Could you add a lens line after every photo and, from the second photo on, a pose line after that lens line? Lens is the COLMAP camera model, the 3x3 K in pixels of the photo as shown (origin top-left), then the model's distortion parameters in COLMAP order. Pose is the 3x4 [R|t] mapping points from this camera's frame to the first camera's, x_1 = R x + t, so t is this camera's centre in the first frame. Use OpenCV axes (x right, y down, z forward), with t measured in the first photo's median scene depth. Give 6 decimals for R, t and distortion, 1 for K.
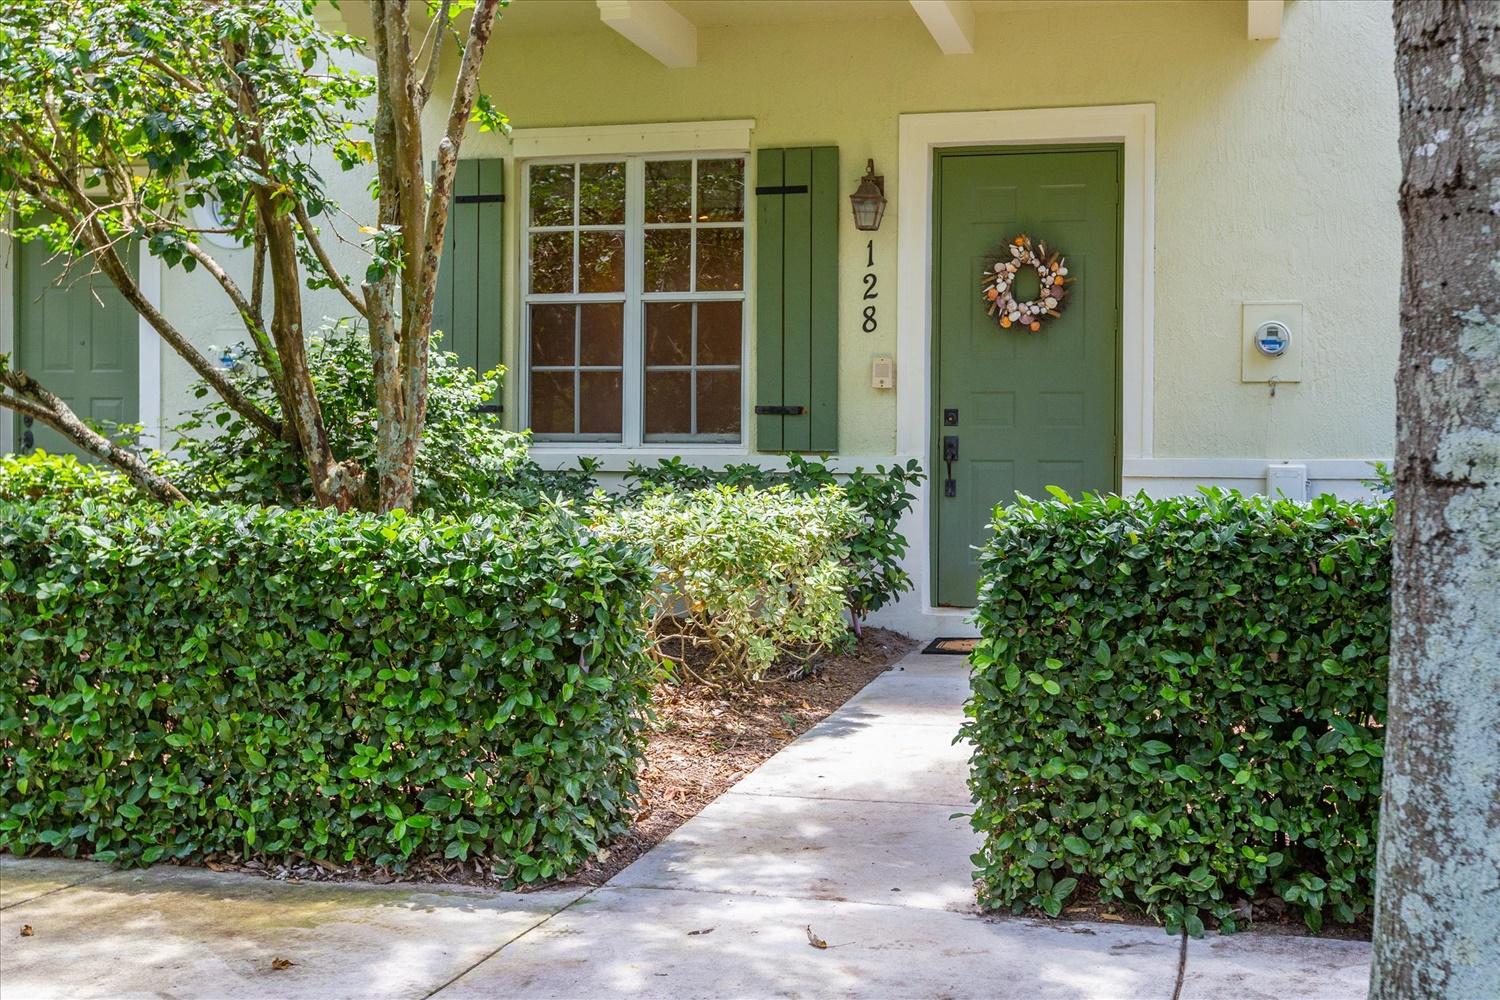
lens RADIAL K [[1687.2, 0, 751.6], [0, 1687.2, 496.9], [0, 0, 1]] dist [-0.021798, 0.042182]
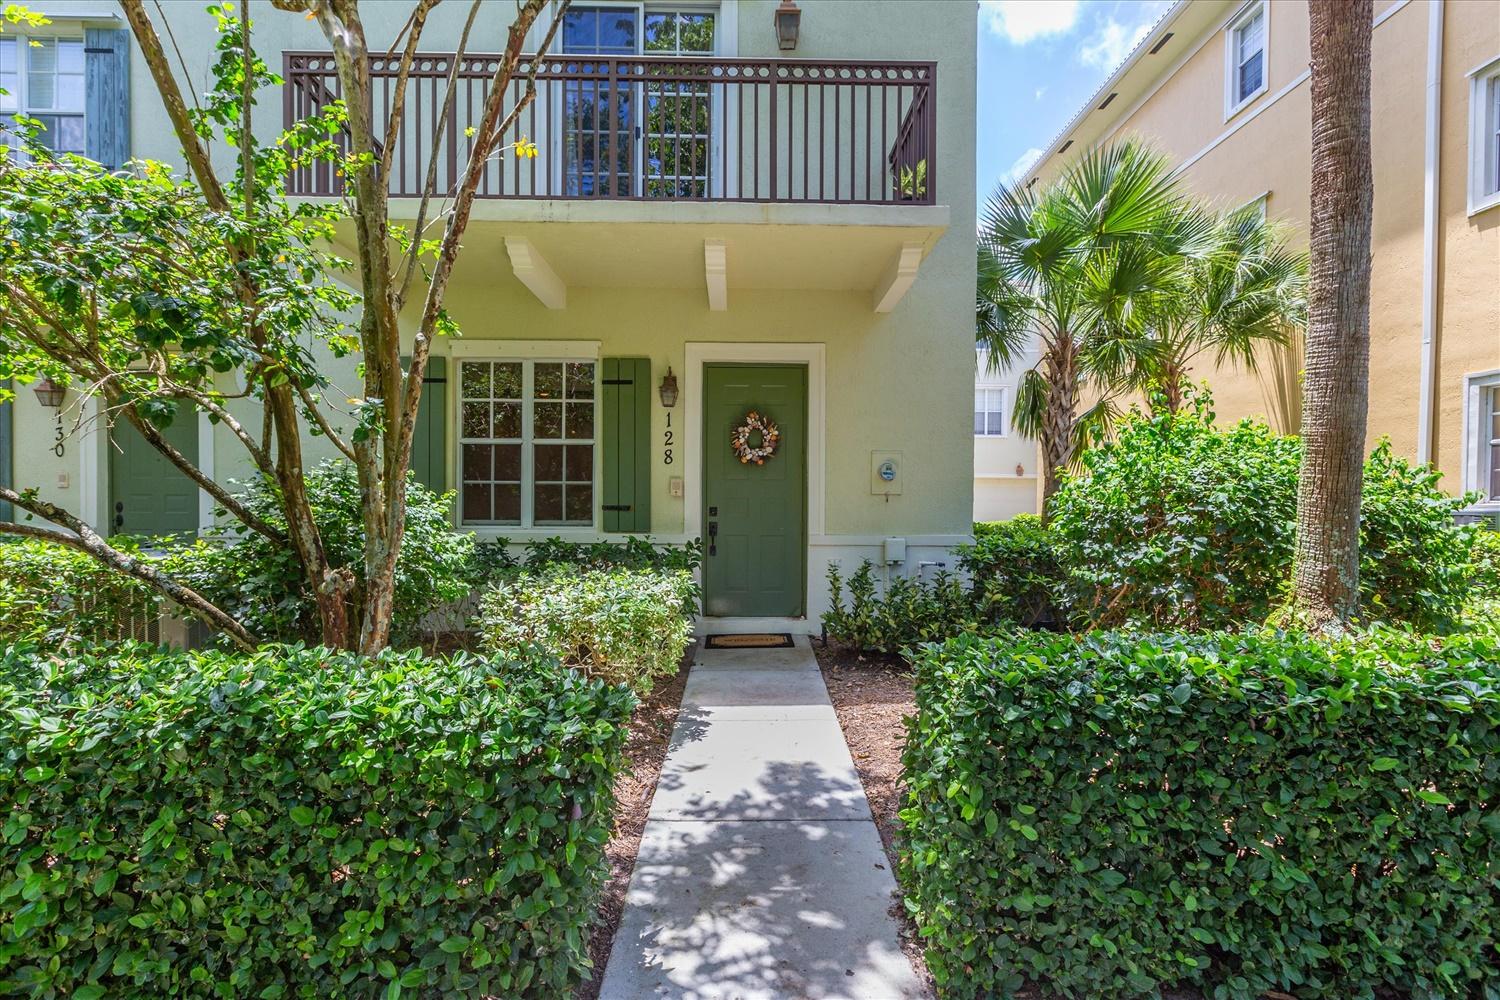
lens RADIAL K [[725.7, 0, 745.5], [0, 725.7, 512.7], [0, 0, 1]] dist [0.001803, -0.000806]
pose [[0.964325, -0.007659, 0.264609, -0.079632], [0.009405, 0.999942, -0.005333, -0.060497], [-0.264553, 0.007631, 0.964341, 0.349537]]
